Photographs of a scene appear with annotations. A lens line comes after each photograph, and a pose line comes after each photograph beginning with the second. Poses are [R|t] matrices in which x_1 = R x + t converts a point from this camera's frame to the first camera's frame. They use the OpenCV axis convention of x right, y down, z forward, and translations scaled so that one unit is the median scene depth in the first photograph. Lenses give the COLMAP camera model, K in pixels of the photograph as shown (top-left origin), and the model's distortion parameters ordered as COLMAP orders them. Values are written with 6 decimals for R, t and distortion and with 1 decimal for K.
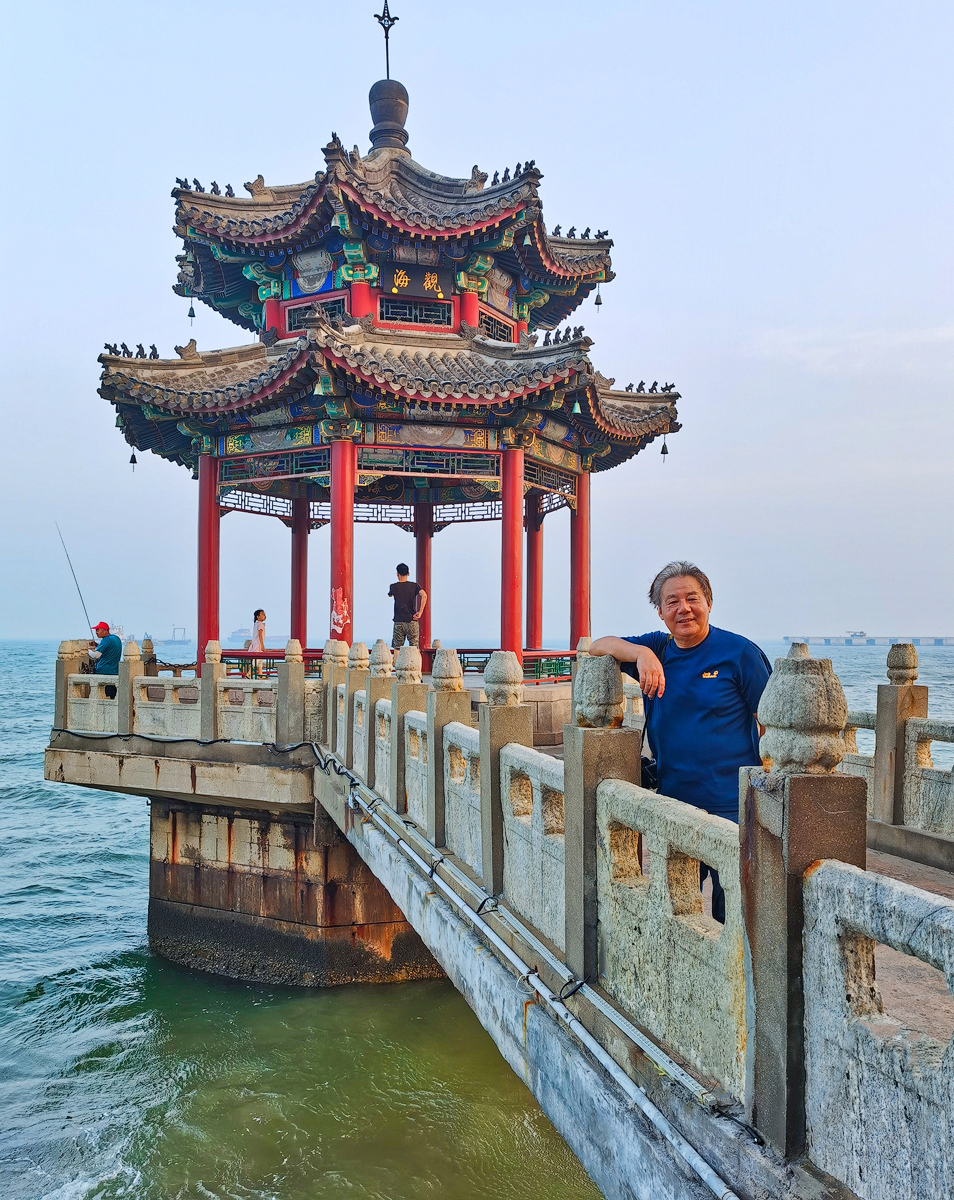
lens RADIAL K [[1028.8, 0, 441.9], [0, 1028.8, 641.2], [0, 0, 1]] dist [0.050102, -0.058622]
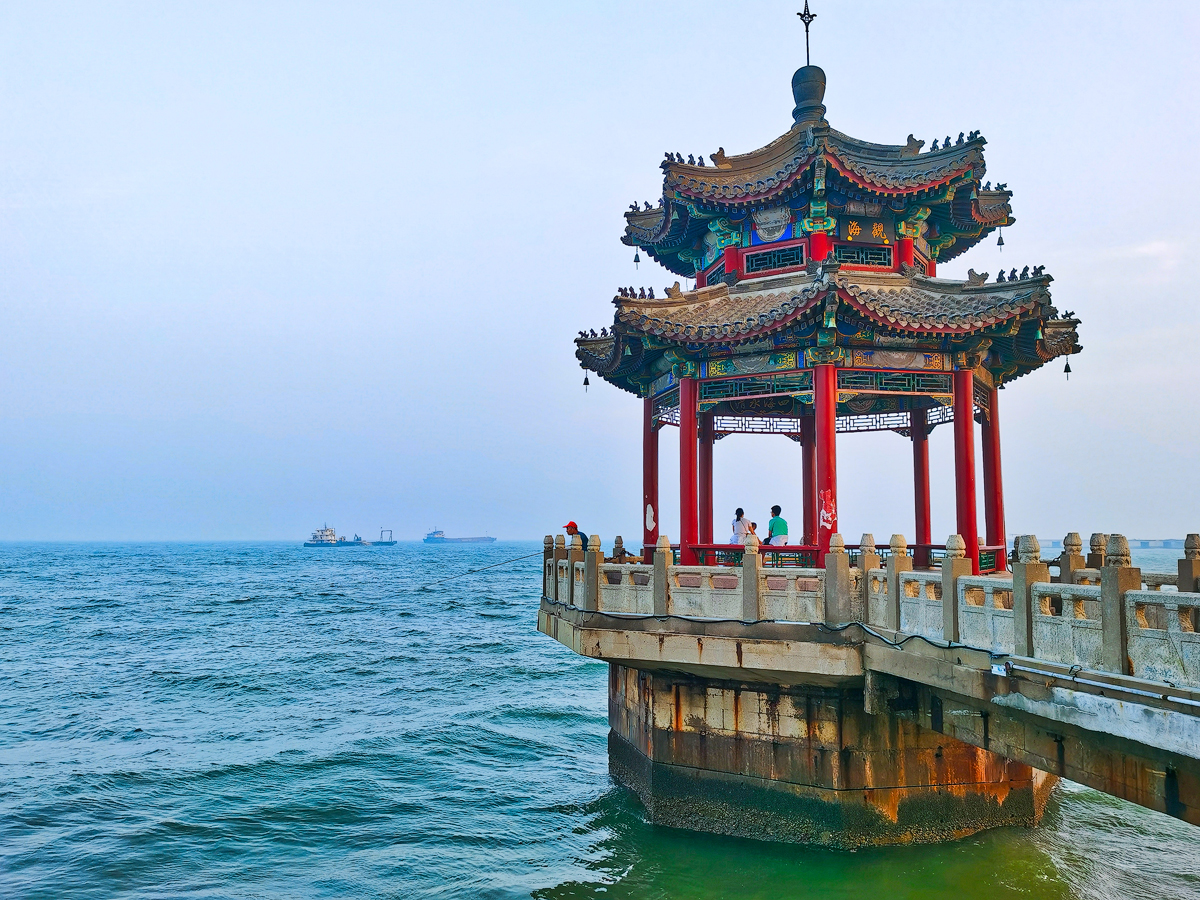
lens RADIAL K [[948.4, 0, 599.3], [0, 948.4, 452.3], [0, 0, 1]] dist [0.029453, 0.032910]
pose [[0.998330, -0.004263, -0.057619, -0.280661], [-0.001159, 0.995595, -0.093752, 0.006487], [0.057765, 0.093662, 0.993927, -0.077897]]
